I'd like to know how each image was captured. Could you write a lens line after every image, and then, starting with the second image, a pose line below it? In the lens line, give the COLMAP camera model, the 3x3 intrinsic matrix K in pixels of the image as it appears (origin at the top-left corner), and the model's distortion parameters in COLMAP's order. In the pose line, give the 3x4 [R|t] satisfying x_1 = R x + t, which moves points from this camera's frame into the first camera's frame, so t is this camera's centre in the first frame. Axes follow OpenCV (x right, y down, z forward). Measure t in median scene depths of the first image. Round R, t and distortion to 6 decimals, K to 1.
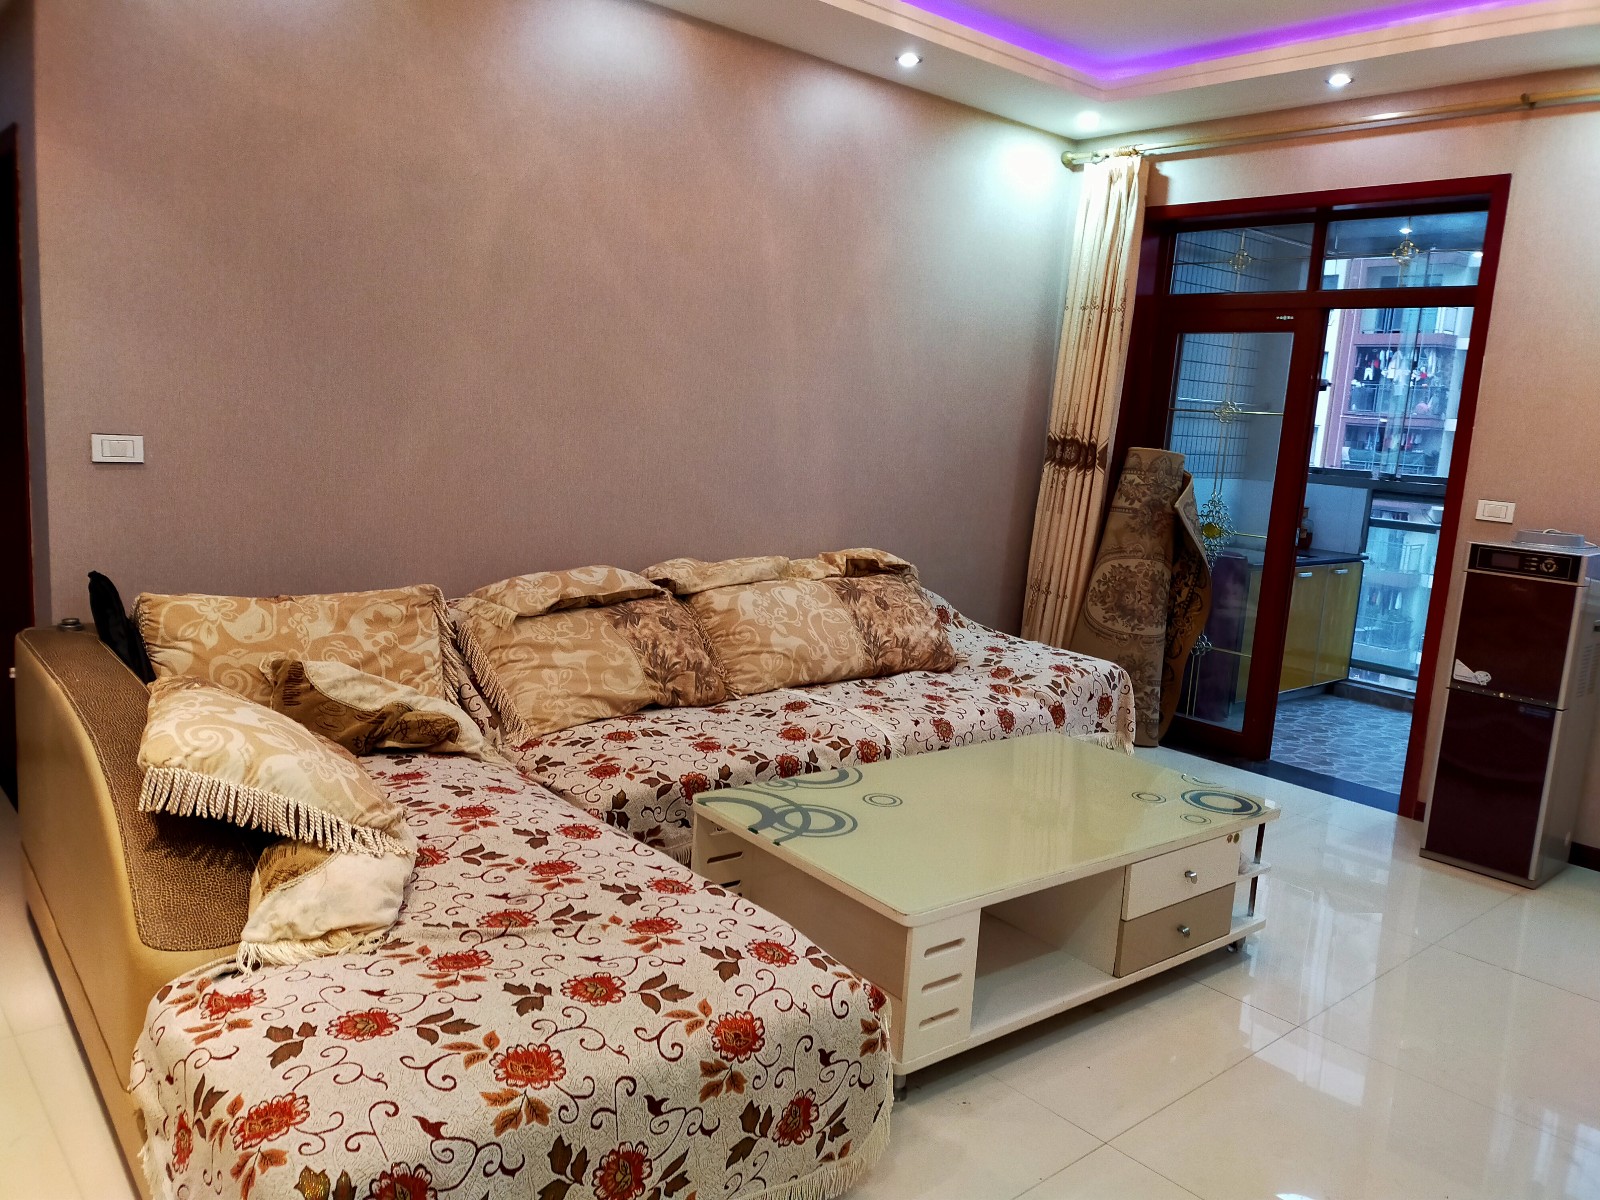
lens RADIAL K [[1219.9, 0, 800.0], [0, 1219.9, 600.0], [0, 0, 1]] dist [0.003077, -0.002093]
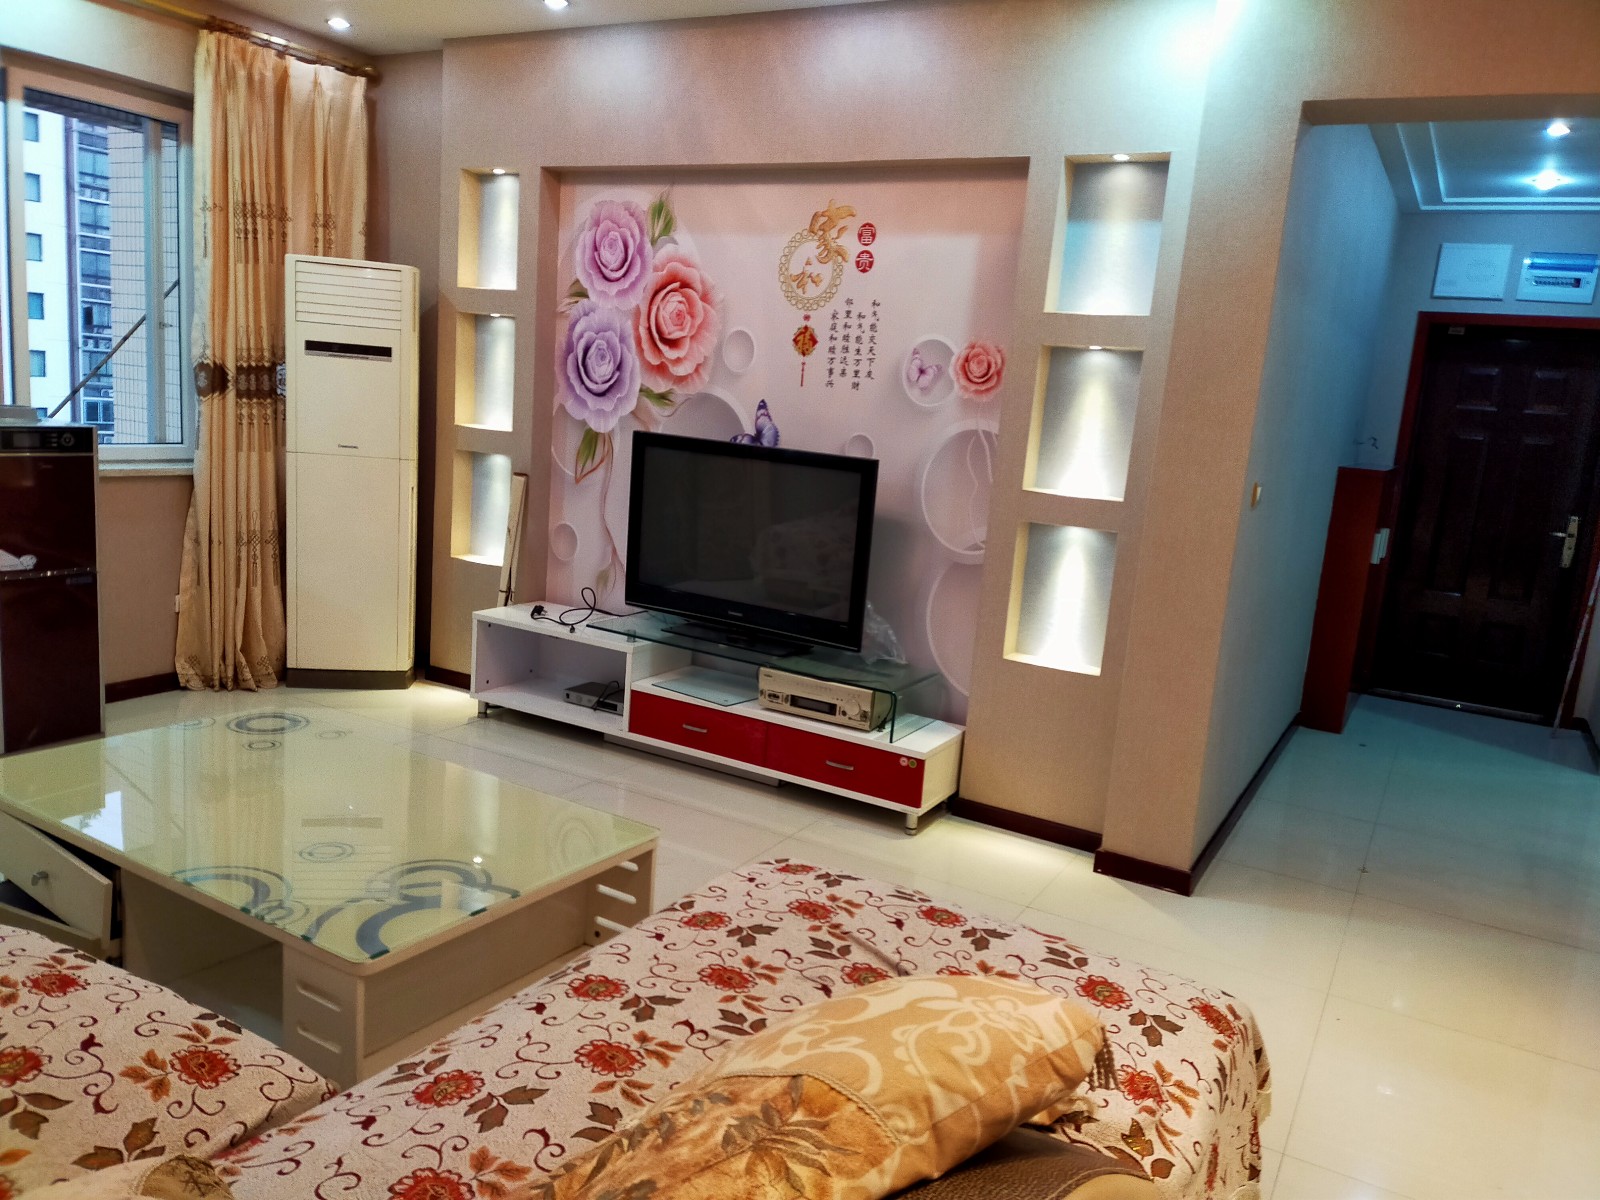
lens RADIAL K [[1219.9, 0, 800.0], [0, 1219.9, 600.0], [0, 0, 1]] dist [0.003077, -0.002093]
pose [[-0.329823, -0.258103, 0.908075, -0.926402], [0.056859, 0.954722, 0.292014, -0.268475], [-0.942329, 0.147945, -0.300214, 1.198473]]
